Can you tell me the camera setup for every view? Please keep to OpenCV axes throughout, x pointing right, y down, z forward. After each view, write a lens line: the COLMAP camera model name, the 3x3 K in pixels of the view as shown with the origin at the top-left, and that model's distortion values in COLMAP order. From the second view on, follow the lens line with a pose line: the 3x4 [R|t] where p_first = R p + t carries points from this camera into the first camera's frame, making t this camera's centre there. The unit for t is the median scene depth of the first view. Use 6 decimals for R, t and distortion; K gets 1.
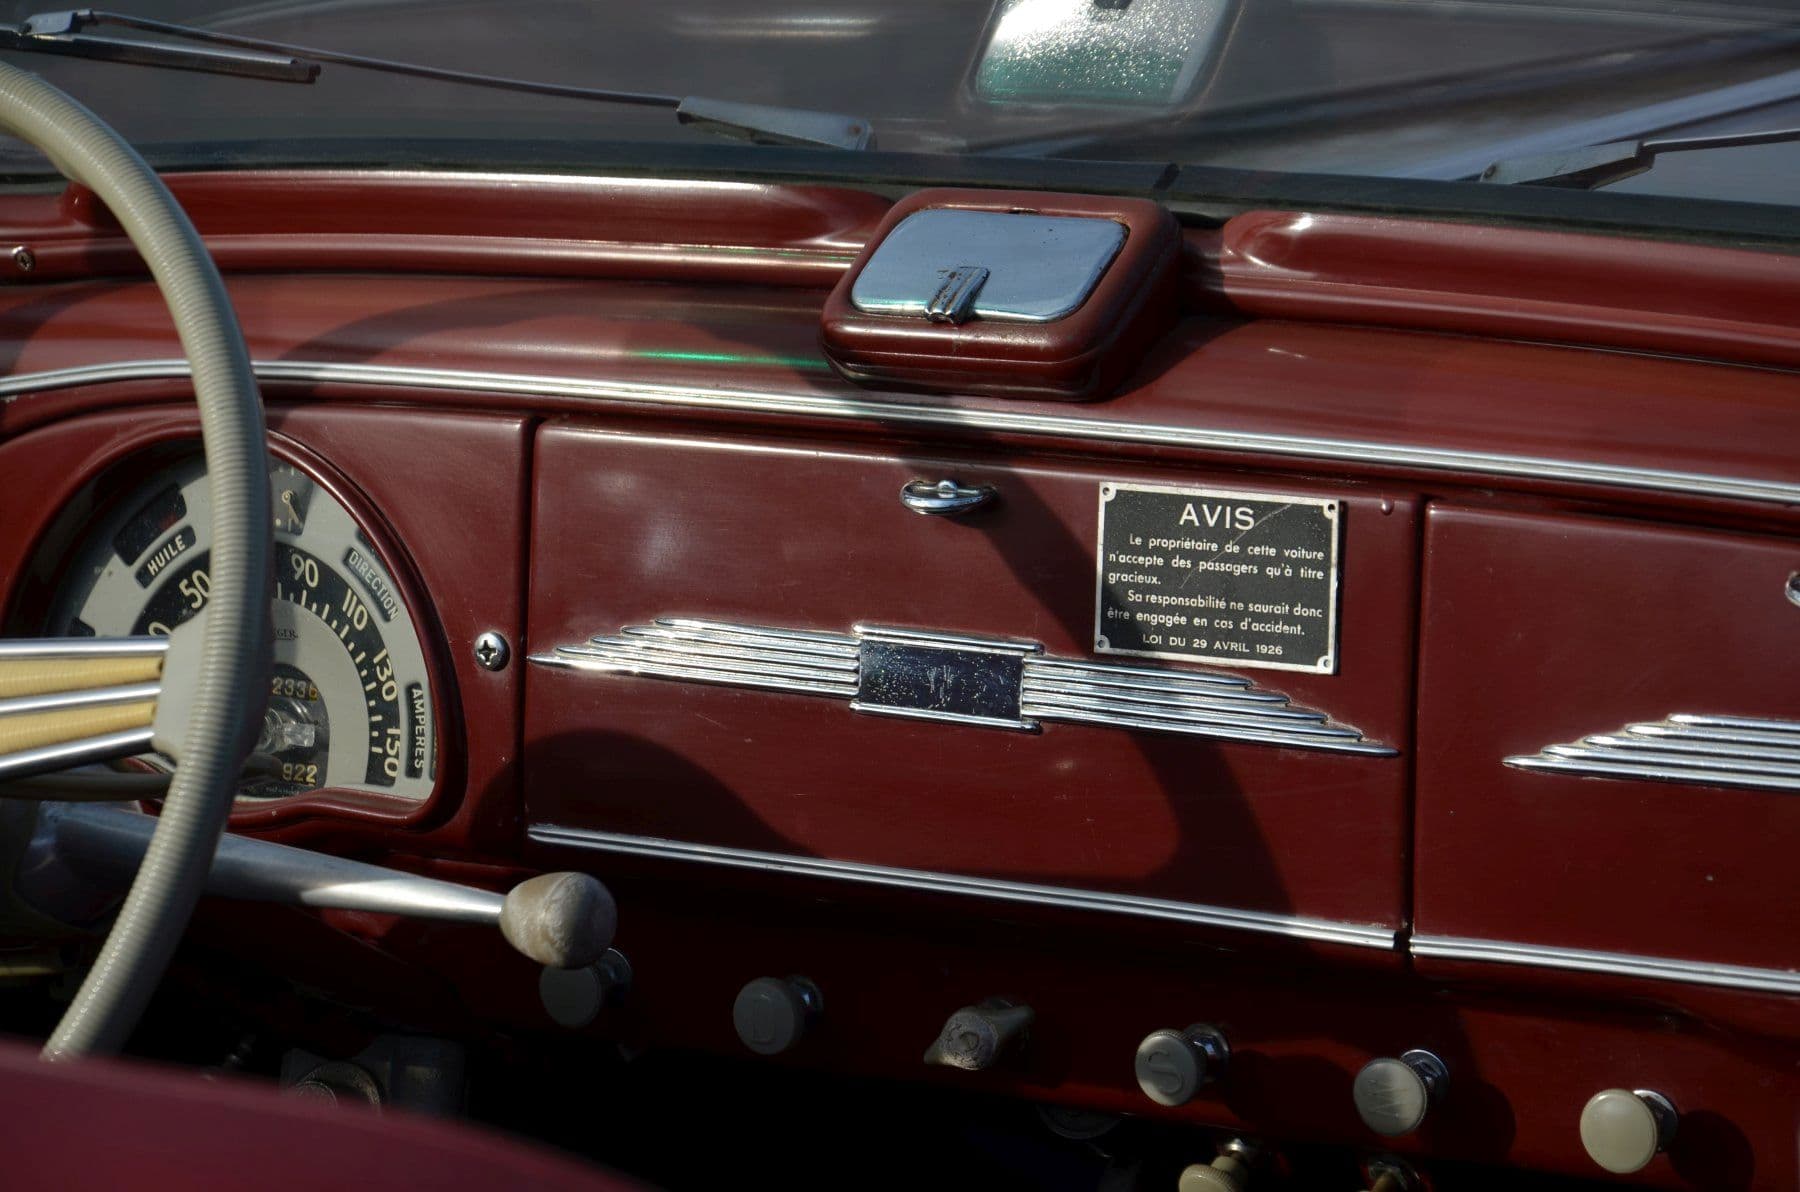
lens RADIAL K [[7365.1, 0, 900.0], [0, 7365.1, 596.0], [0, 0, 1]] dist [1.618589, -4.053668]
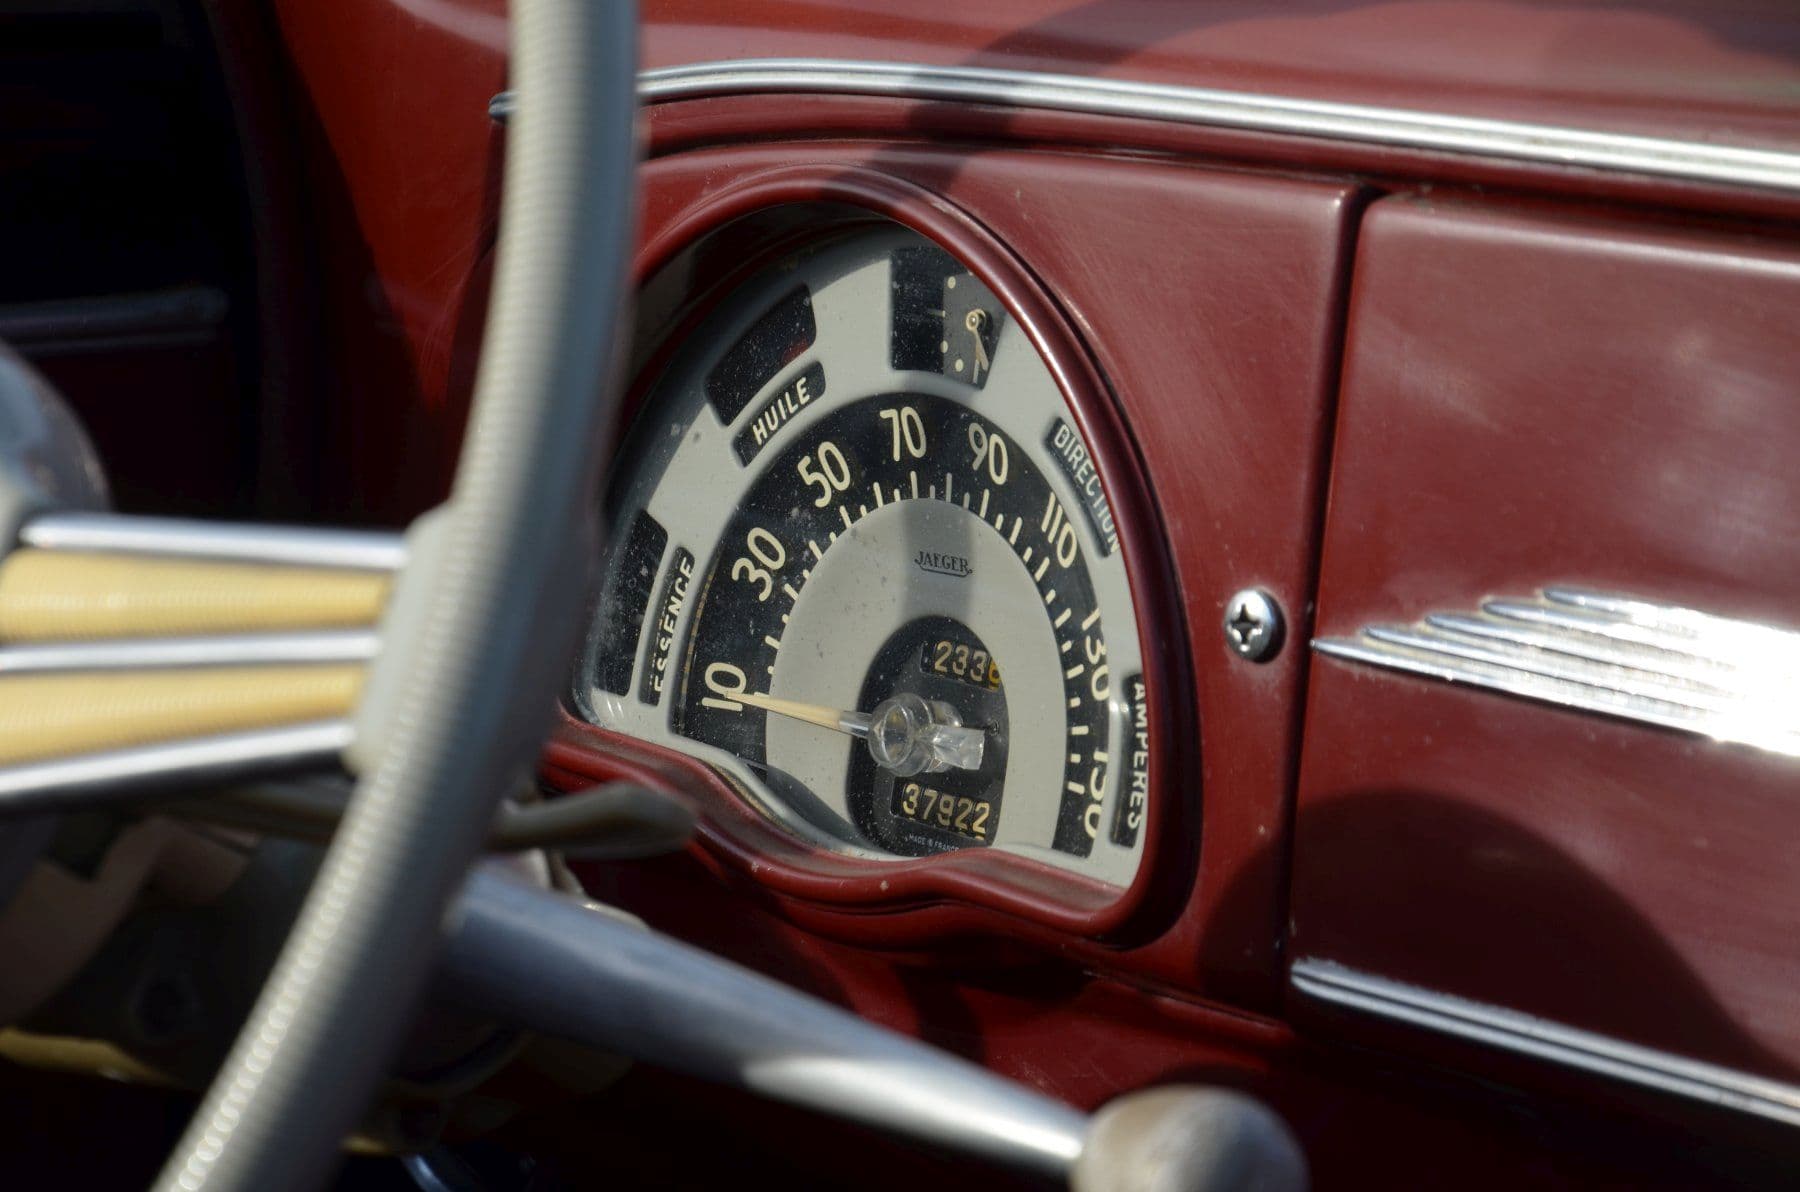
lens RADIAL K [[7365.1, 0, 900.0], [0, 7365.1, 596.0], [0, 0, 1]] dist [1.618589, -4.053668]
pose [[0.973375, 0.081757, -0.214143, 0.032957], [-0.080473, 0.996648, 0.014722, -0.000433], [0.214629, 0.002903, 0.976691, 0.465436]]
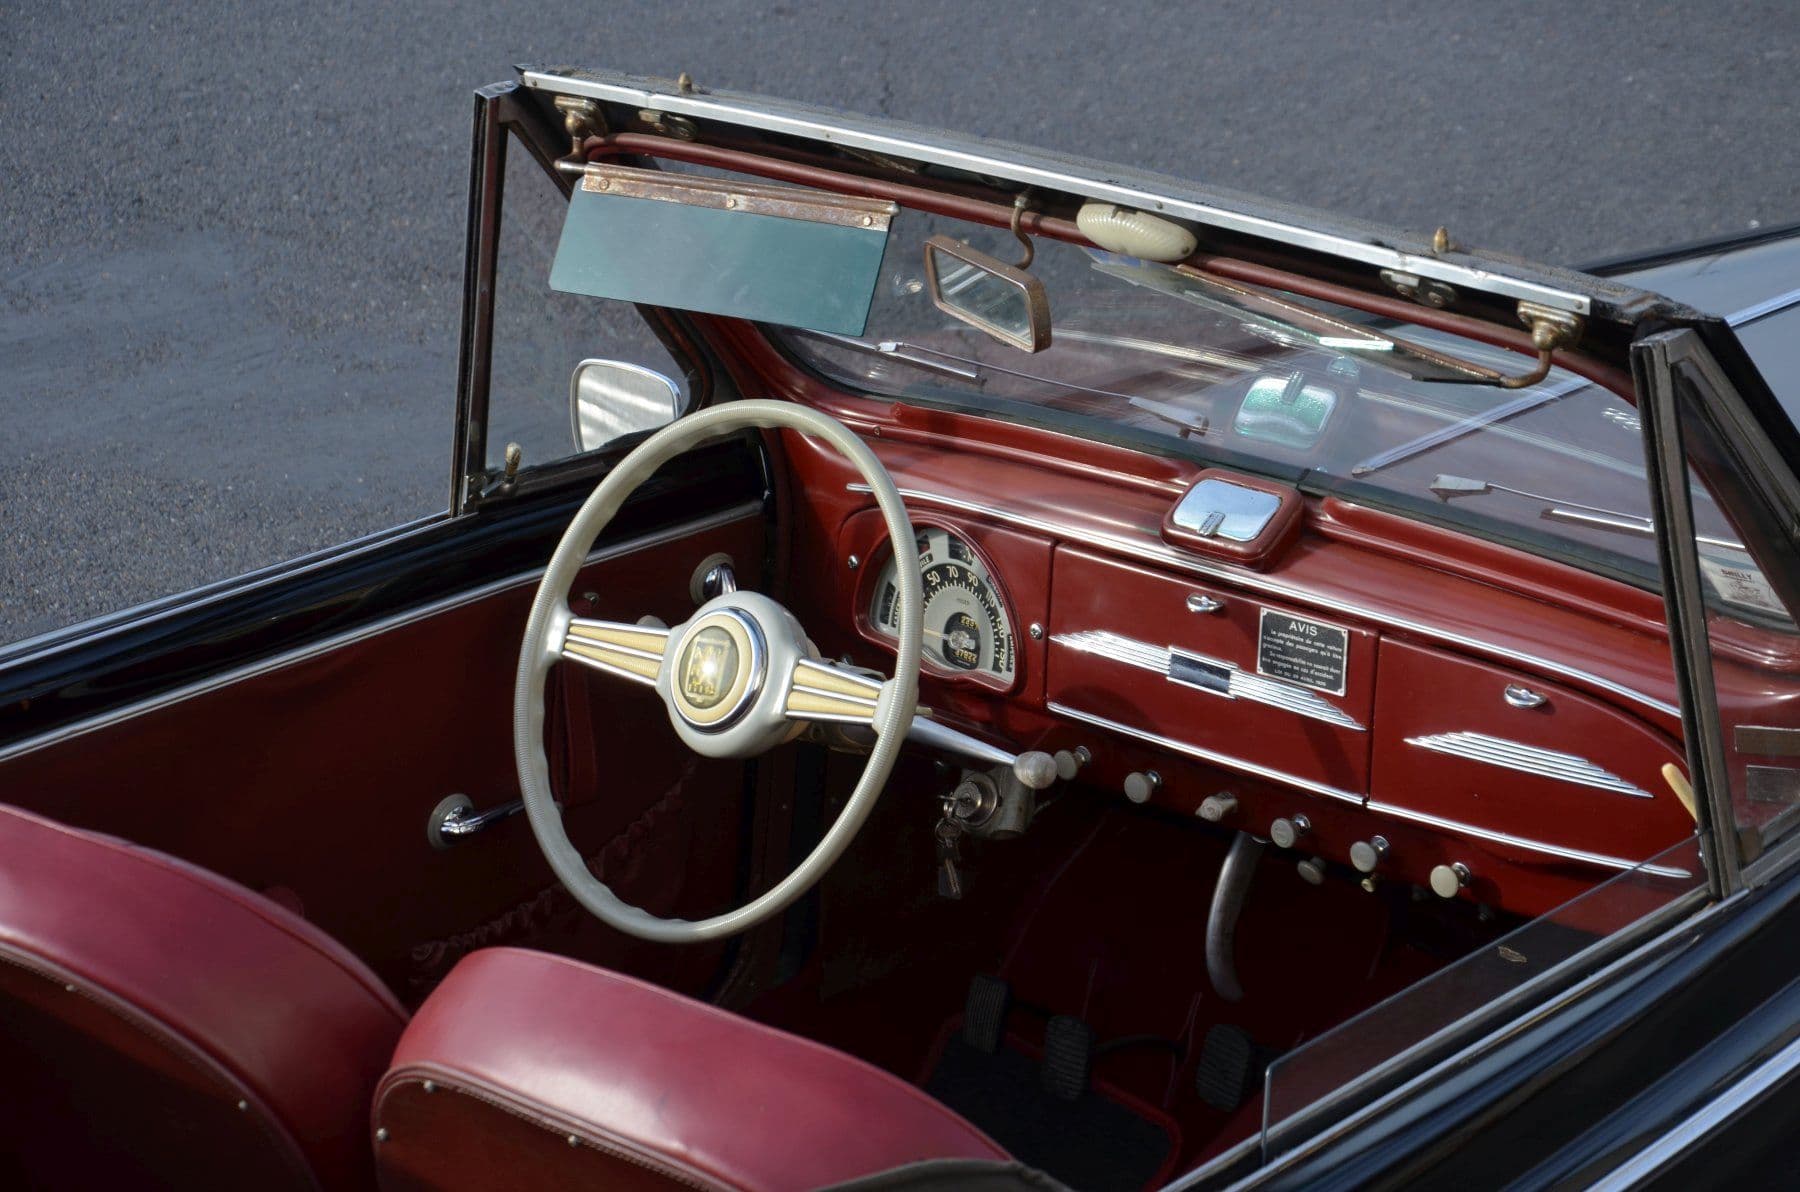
lens RADIAL K [[5274.3, 0, 900.0], [0, 5274.3, 596.0], [0, 0, 1]] dist [0.861371, 0.381132]
pose [[0.982858, 0.060959, -0.173995, 0.201769], [-0.032871, 0.986575, 0.159966, -0.278631], [0.181410, -0.151505, 0.971667, -0.703438]]
